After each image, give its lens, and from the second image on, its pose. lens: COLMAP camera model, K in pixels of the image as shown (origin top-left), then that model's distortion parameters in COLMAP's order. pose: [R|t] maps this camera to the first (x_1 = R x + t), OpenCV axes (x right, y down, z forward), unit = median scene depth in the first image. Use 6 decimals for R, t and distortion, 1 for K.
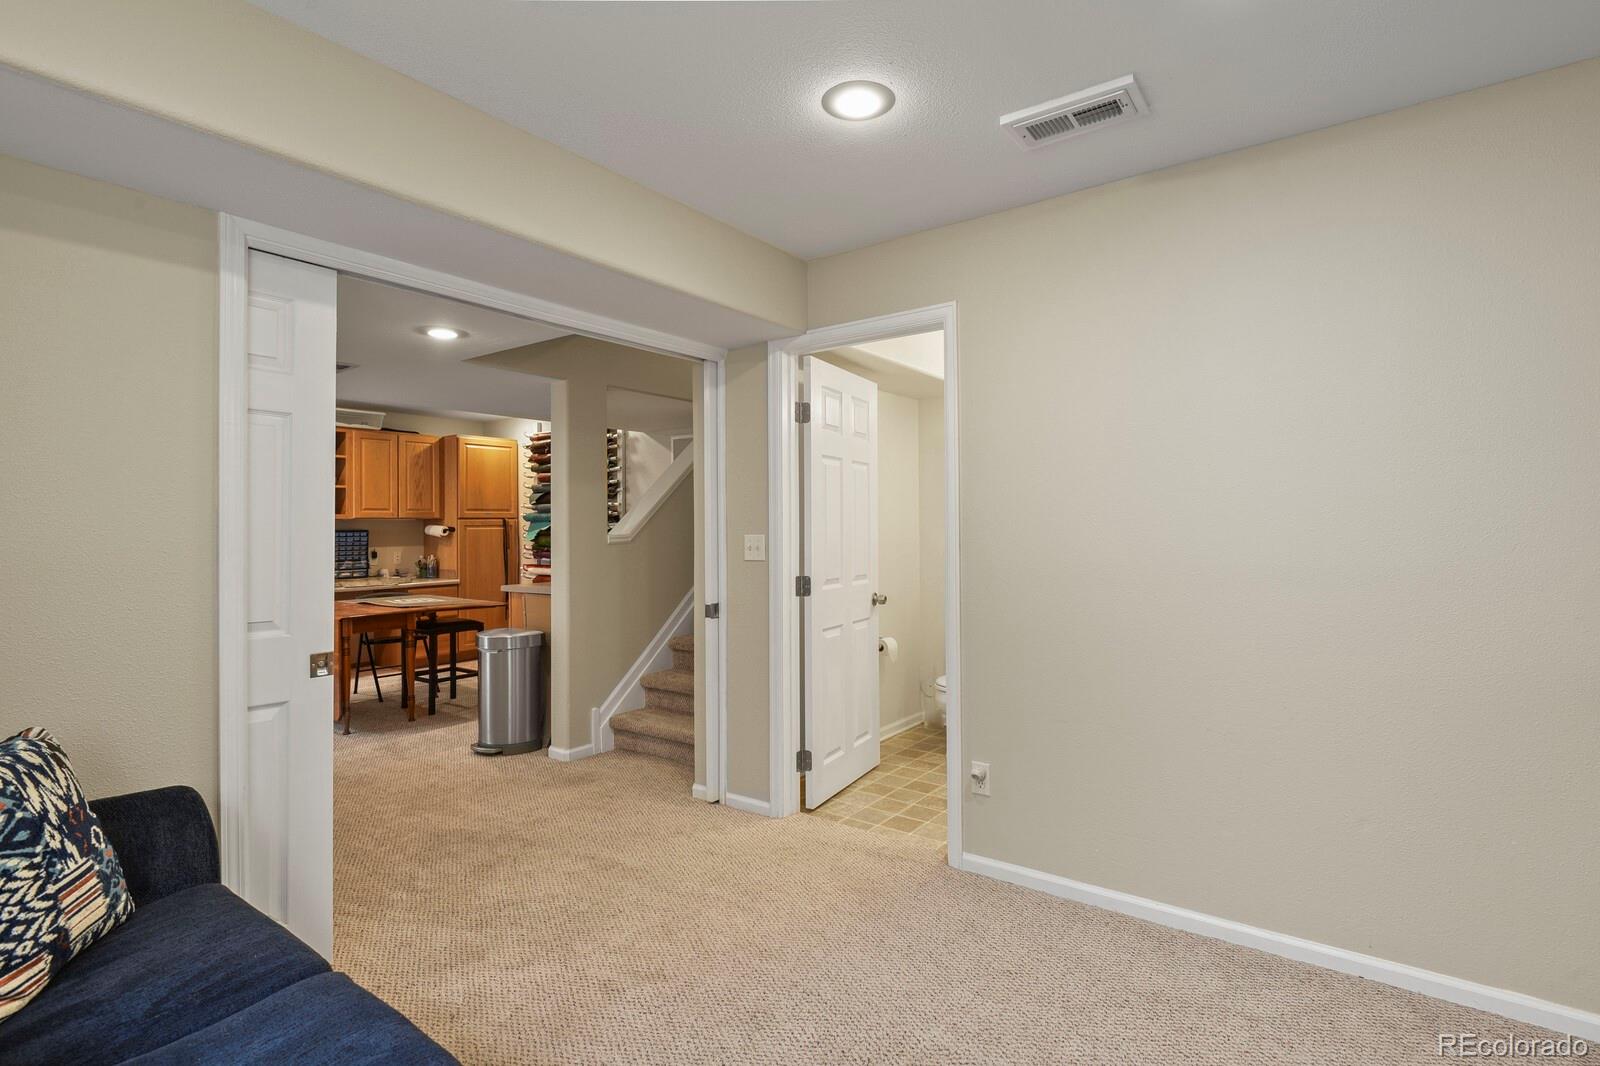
lens RADIAL K [[779.0, 0, 811.3], [0, 779.0, 535.7], [0, 0, 1]] dist [-0.002230, -0.004788]
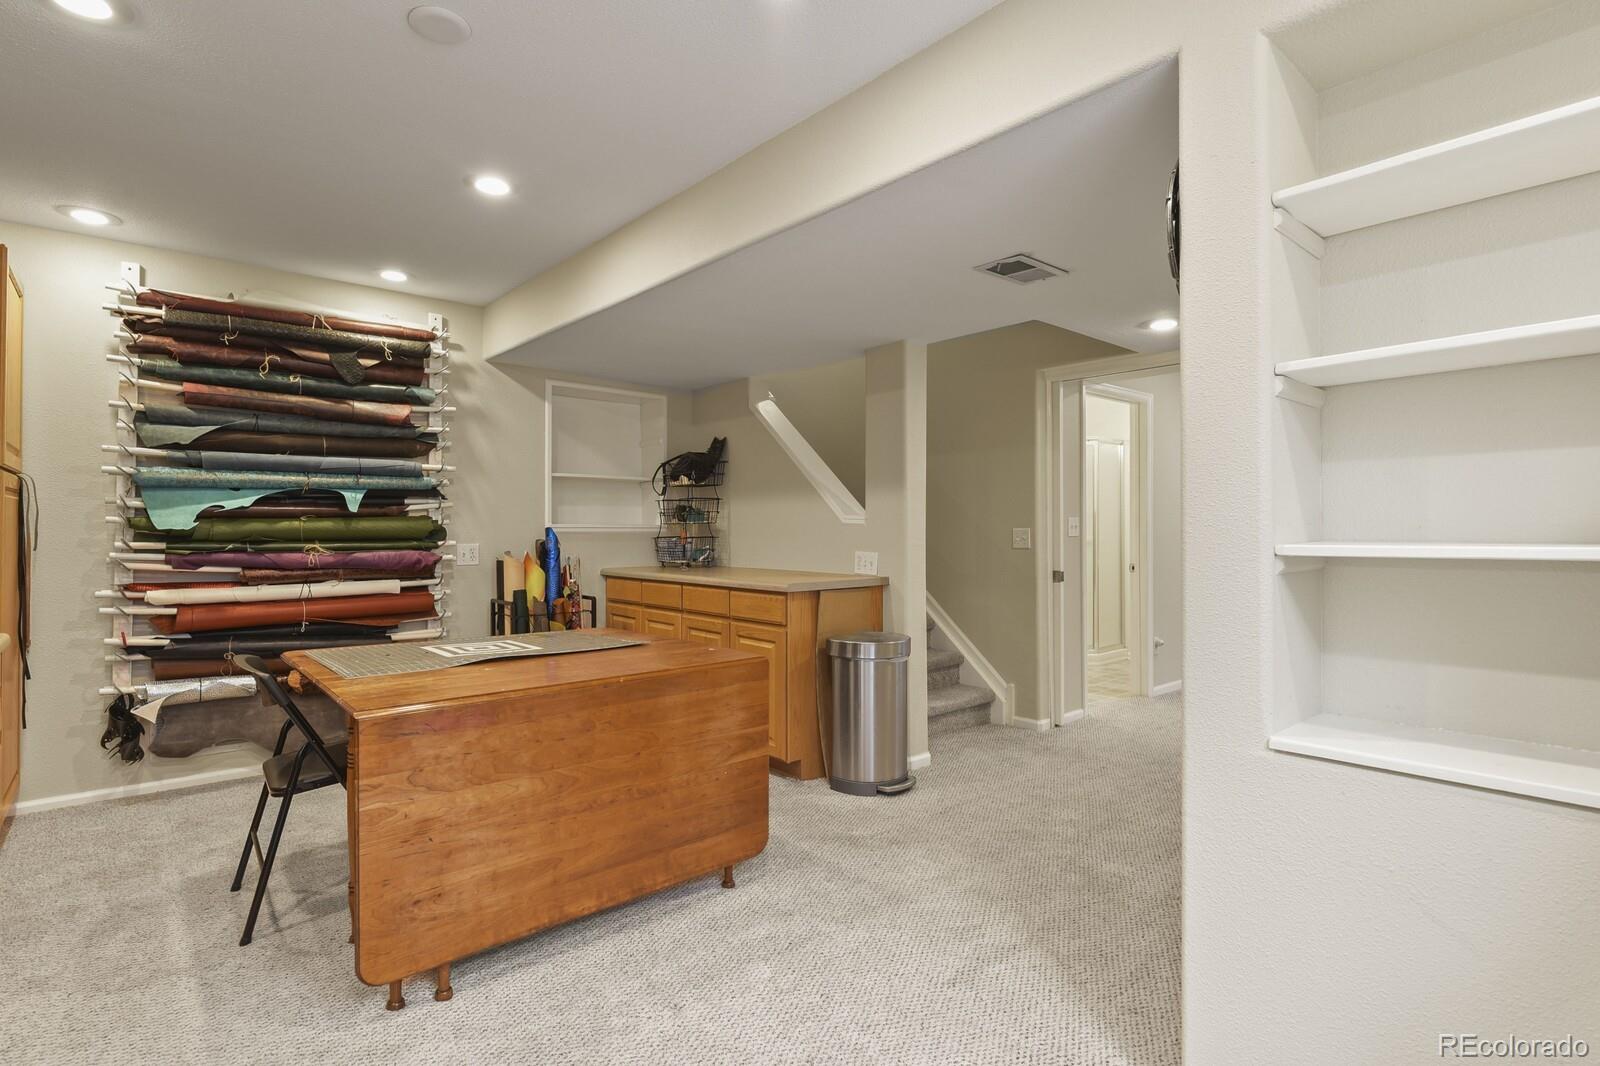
lens RADIAL K [[779.0, 0, 811.3], [0, 779.0, 535.7], [0, 0, 1]] dist [-0.002230, -0.004788]
pose [[0.217044, 0.001889, 0.976160, -0.718938], [0.009809, 0.999943, -0.004116, 0.015220], [-0.976113, 0.010468, 0.217013, 0.547237]]
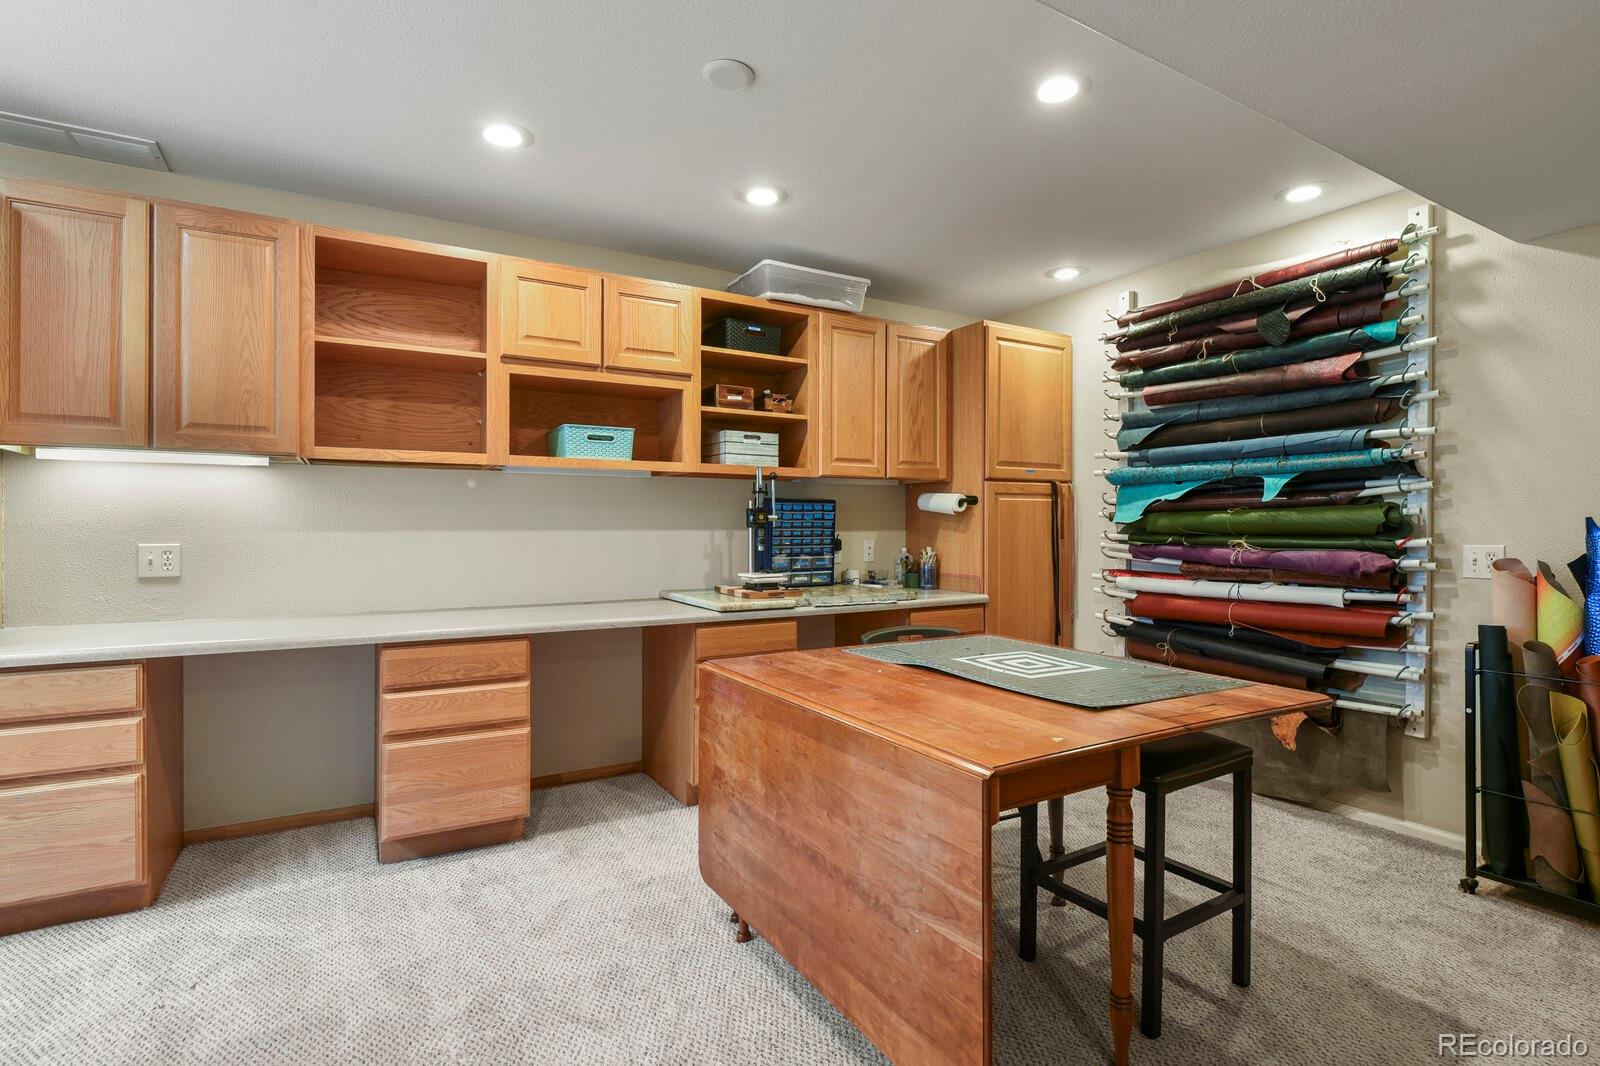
lens RADIAL K [[779.0, 0, 811.3], [0, 779.0, 535.7], [0, 0, 1]] dist [-0.002230, -0.004788]
pose [[0.917192, 0.016856, -0.398088, -0.347757], [-0.014433, 0.999855, 0.009081, 0.012989], [0.398183, -0.002584, 0.917302, 0.463612]]
